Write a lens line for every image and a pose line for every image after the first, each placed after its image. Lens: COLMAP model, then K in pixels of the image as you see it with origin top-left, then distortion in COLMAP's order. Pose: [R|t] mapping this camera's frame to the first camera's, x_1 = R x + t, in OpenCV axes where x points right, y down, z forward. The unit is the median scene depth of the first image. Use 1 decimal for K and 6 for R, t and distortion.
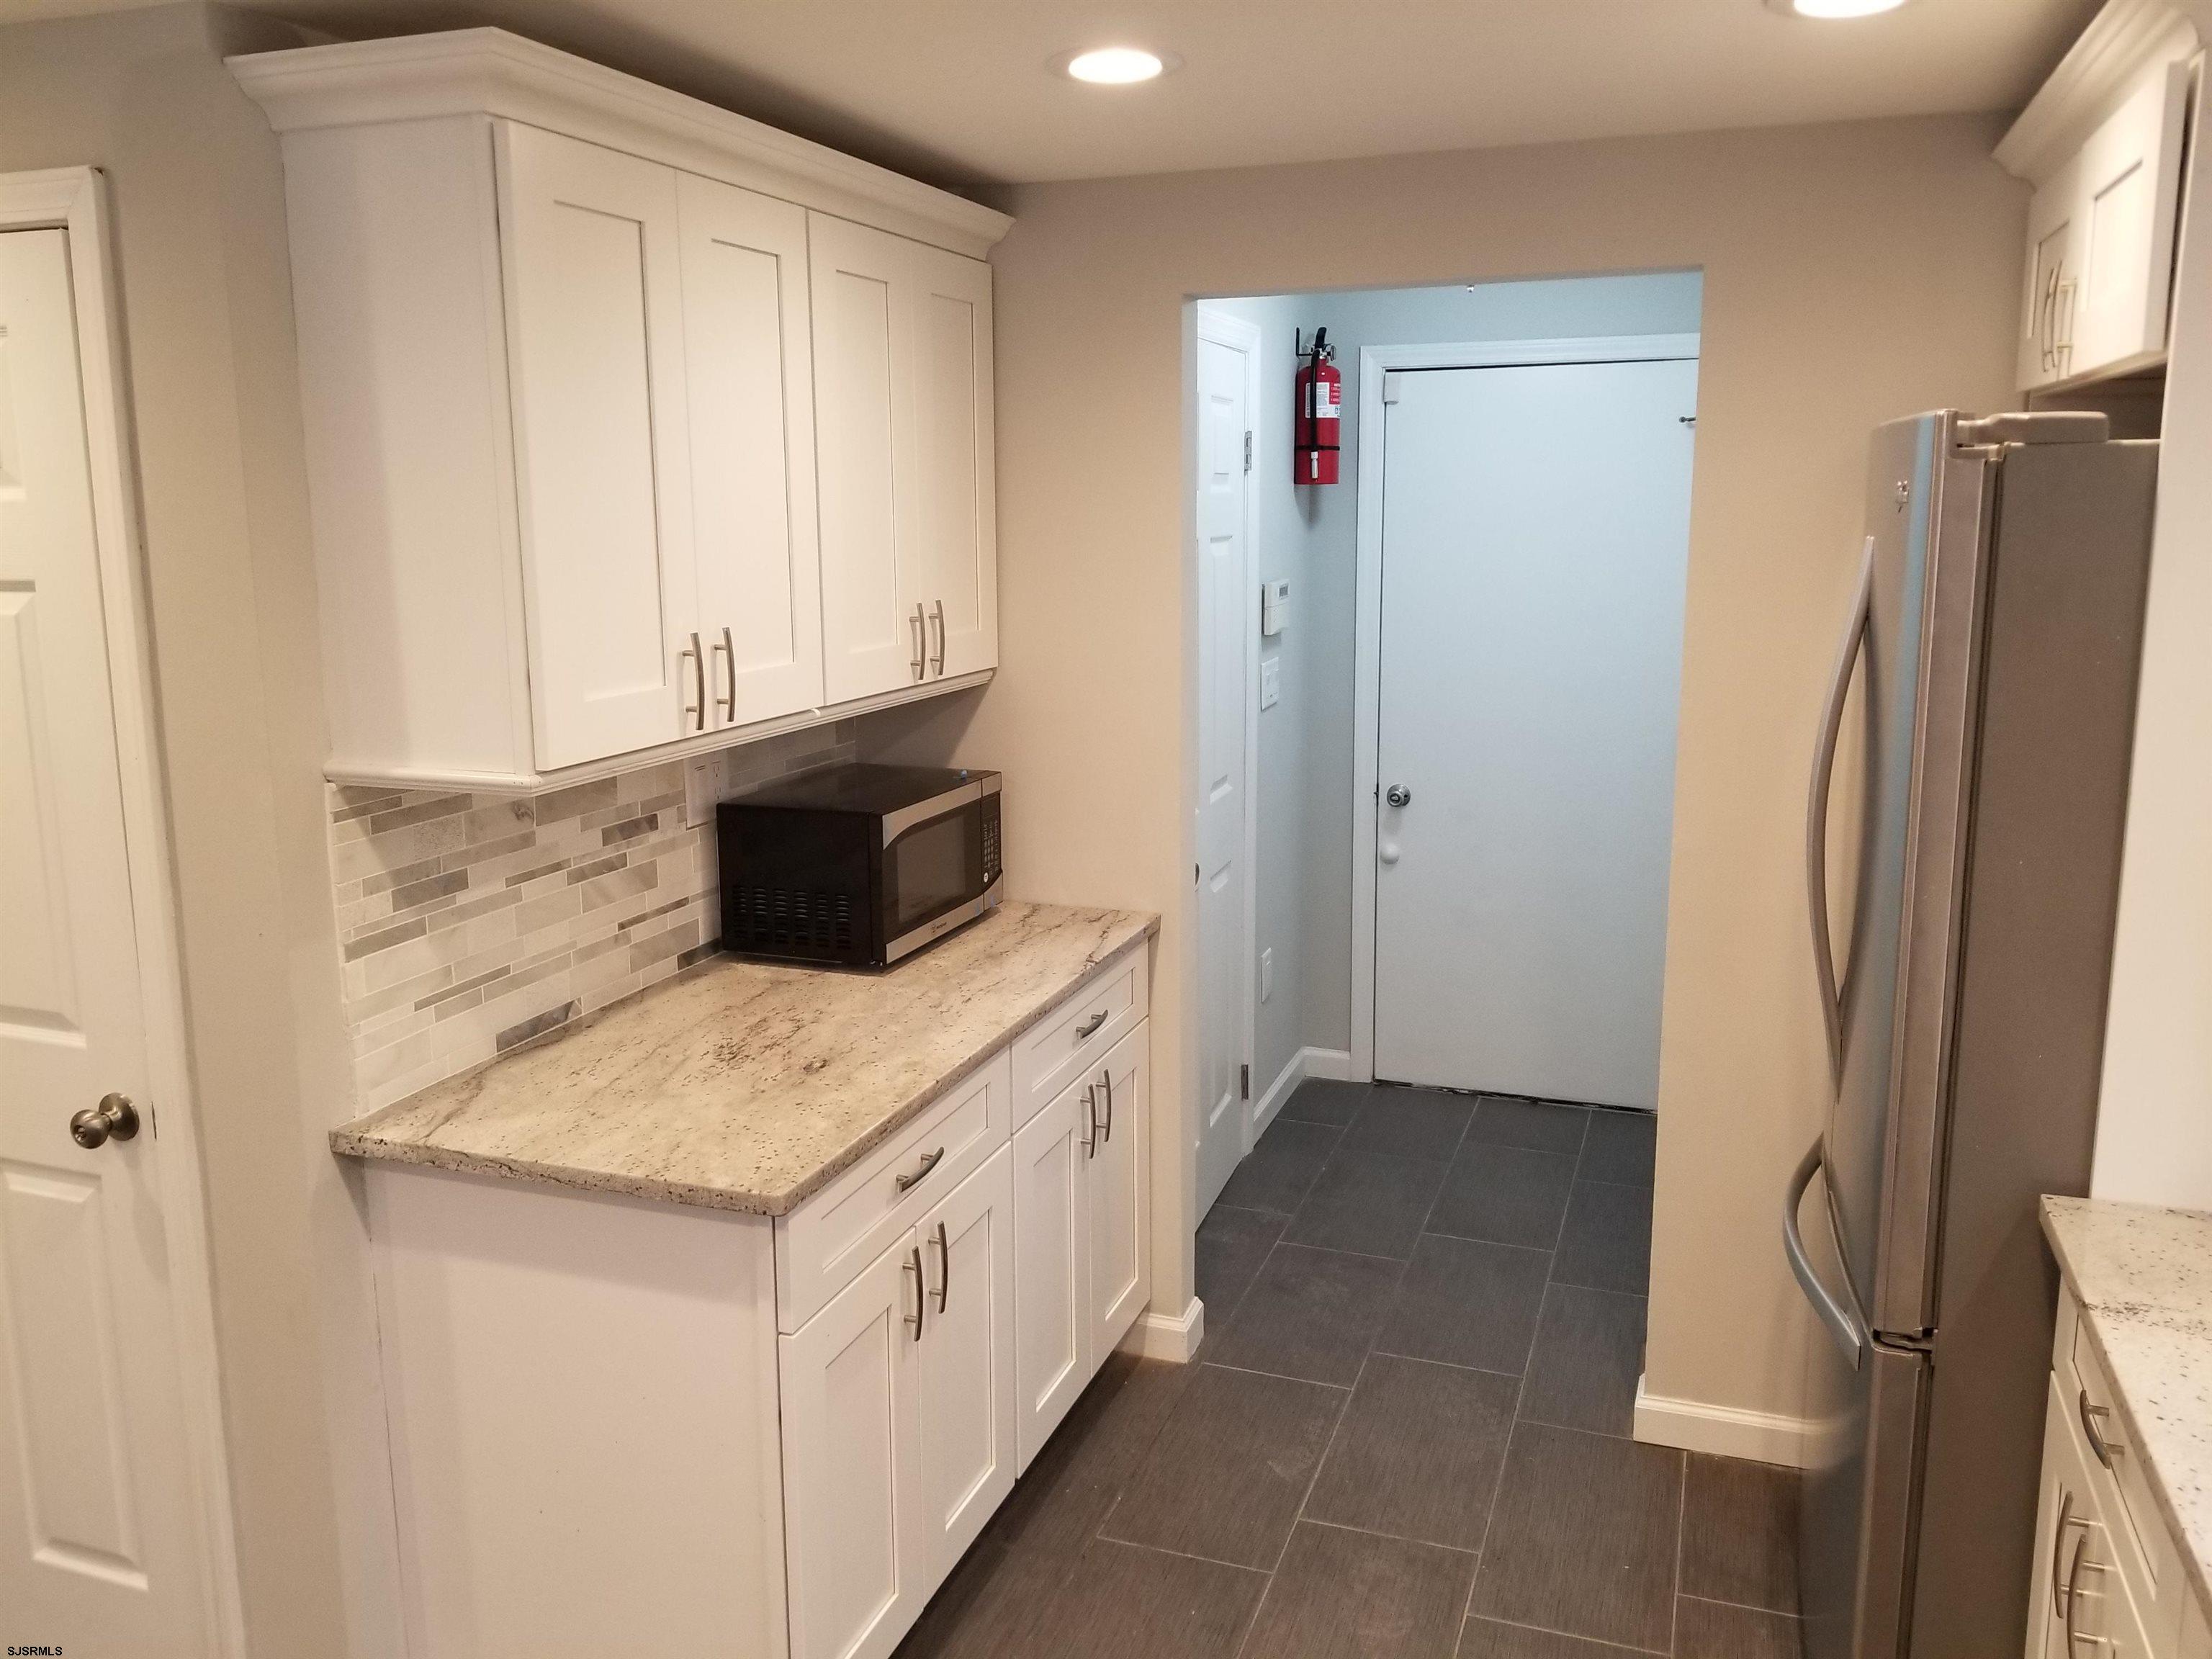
lens RADIAL K [[1730.6, 0, 1104.6], [0, 1730.6, 833.9], [0, 0, 1]] dist [0.051229, -0.062460]
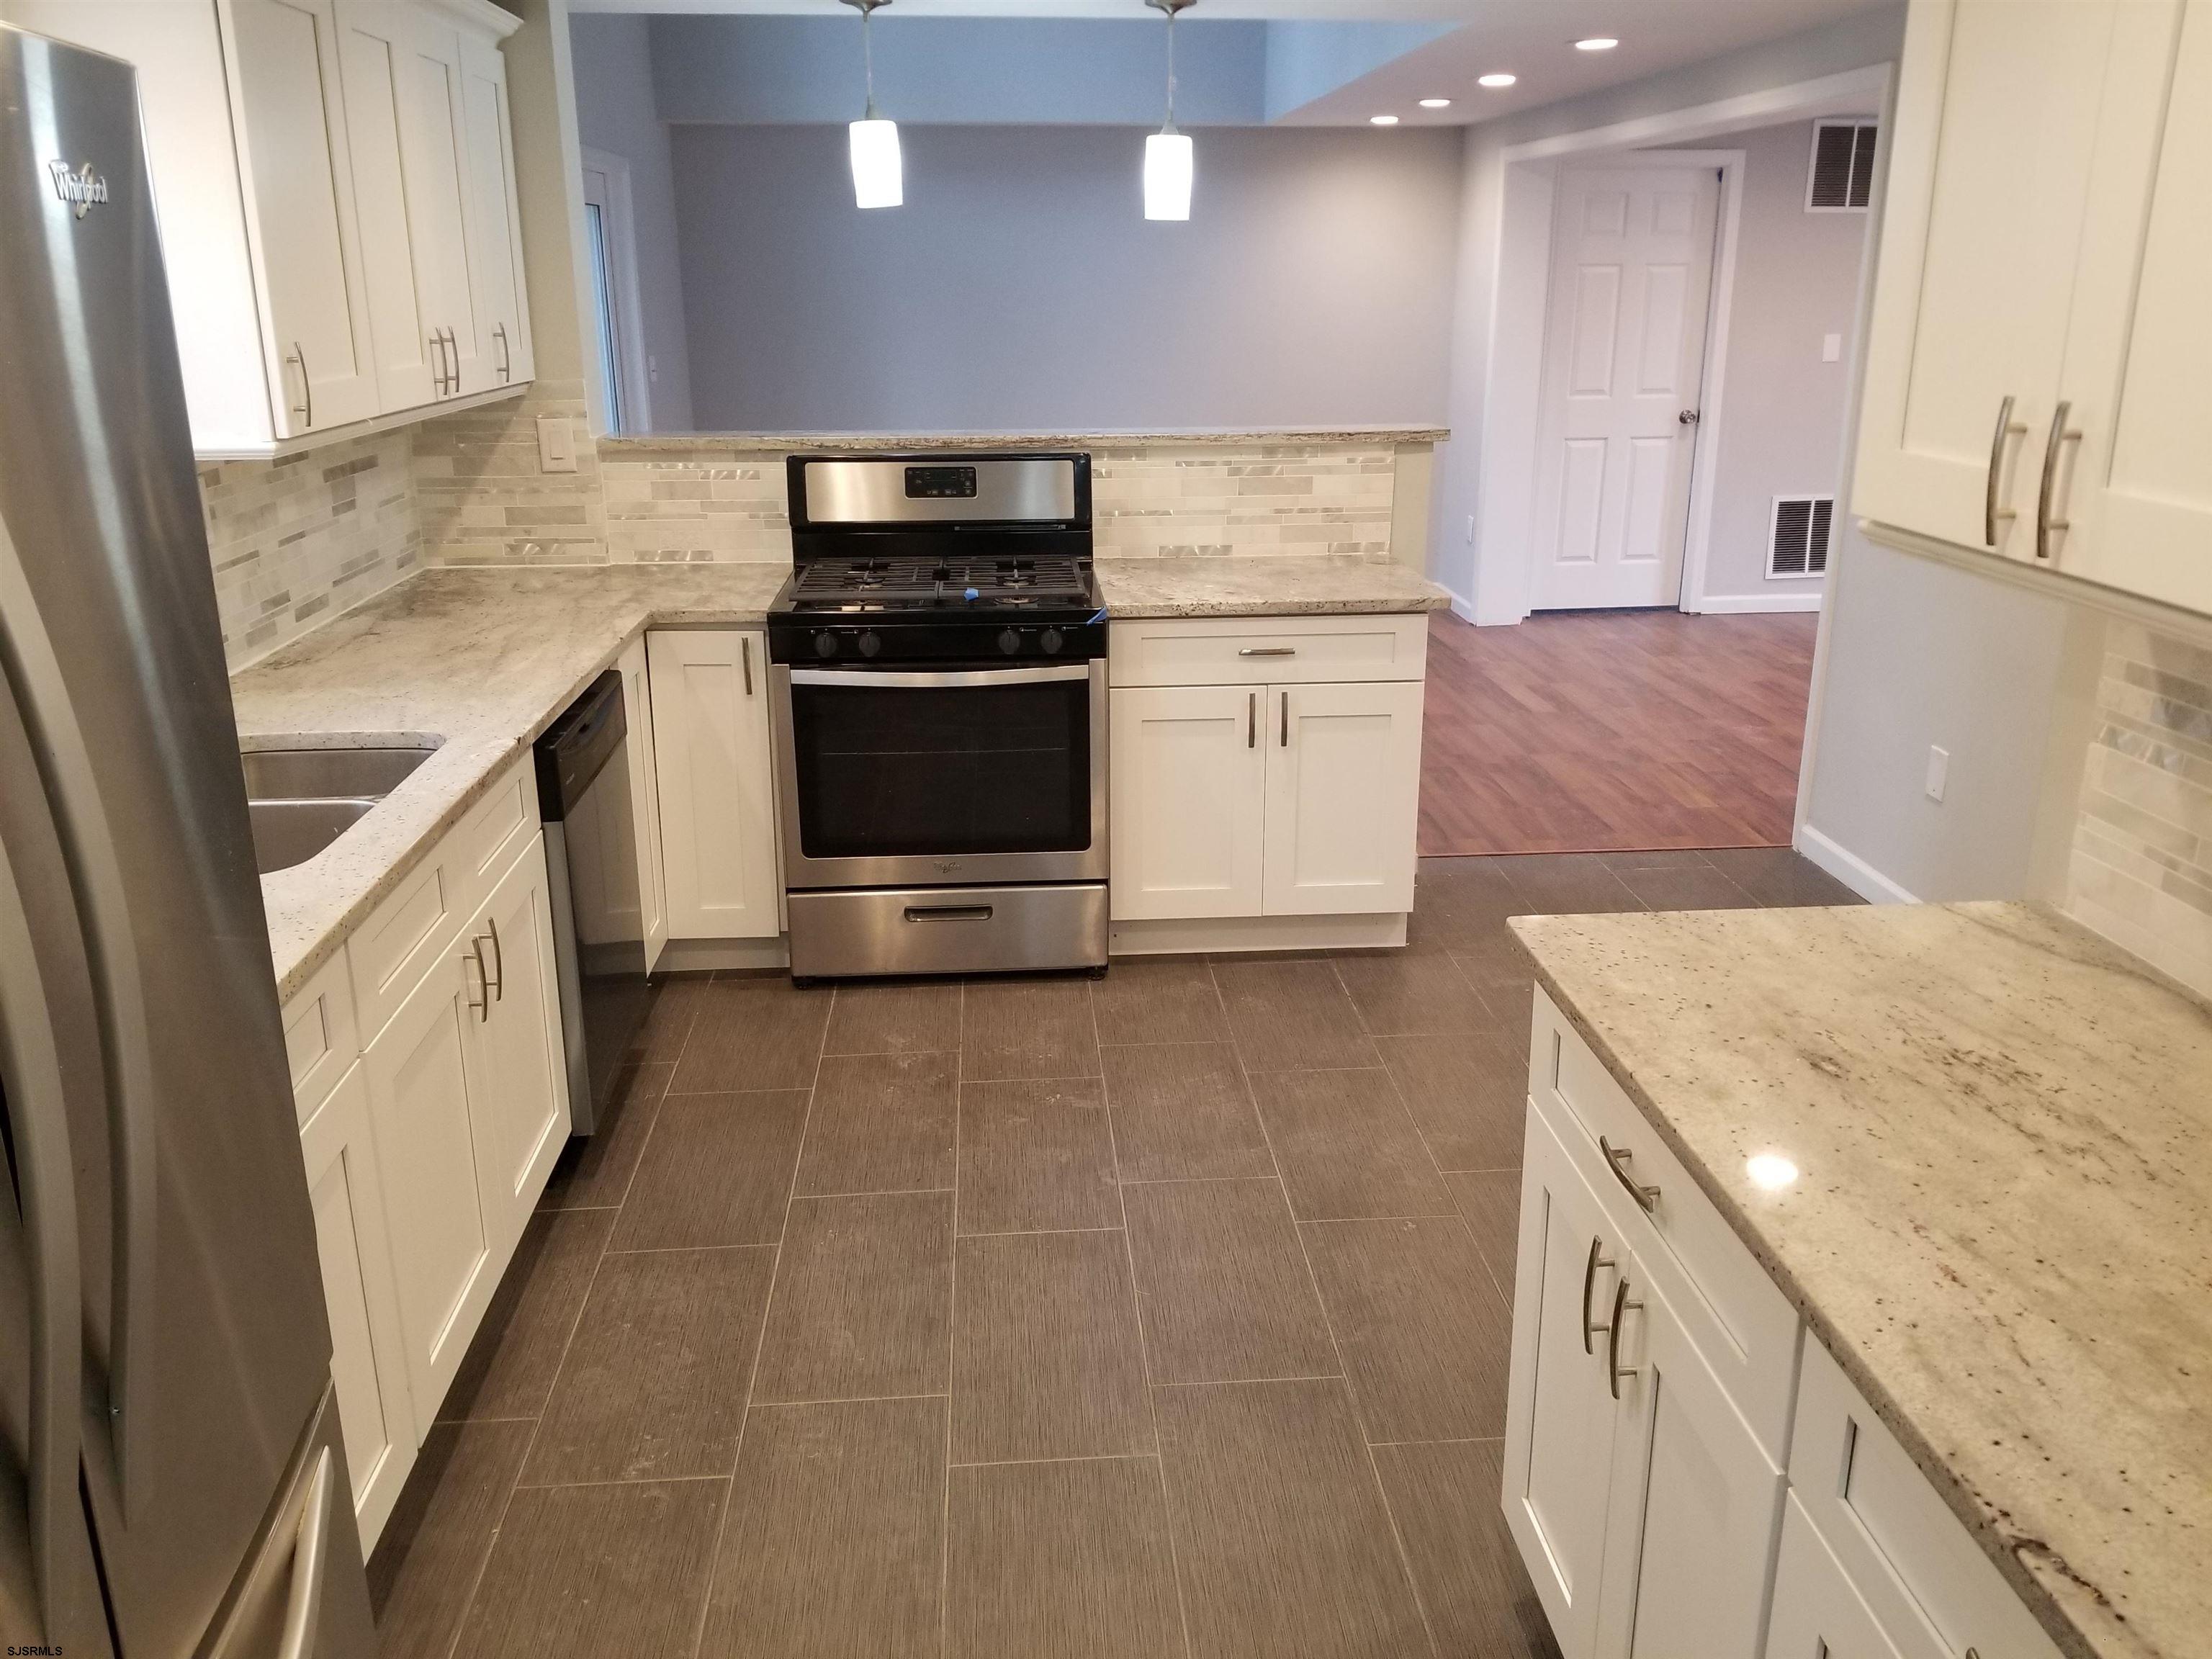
lens RADIAL K [[1730.6, 0, 1127.1], [0, 1730.6, 813.1], [0, 0, 1]] dist [0.051229, -0.062460]
pose [[-0.911469, 0.134356, -0.388810, 0.334023], [-0.068571, 0.882315, 0.465637, -0.251488], [0.405614, 0.451075, -0.794990, 1.396748]]
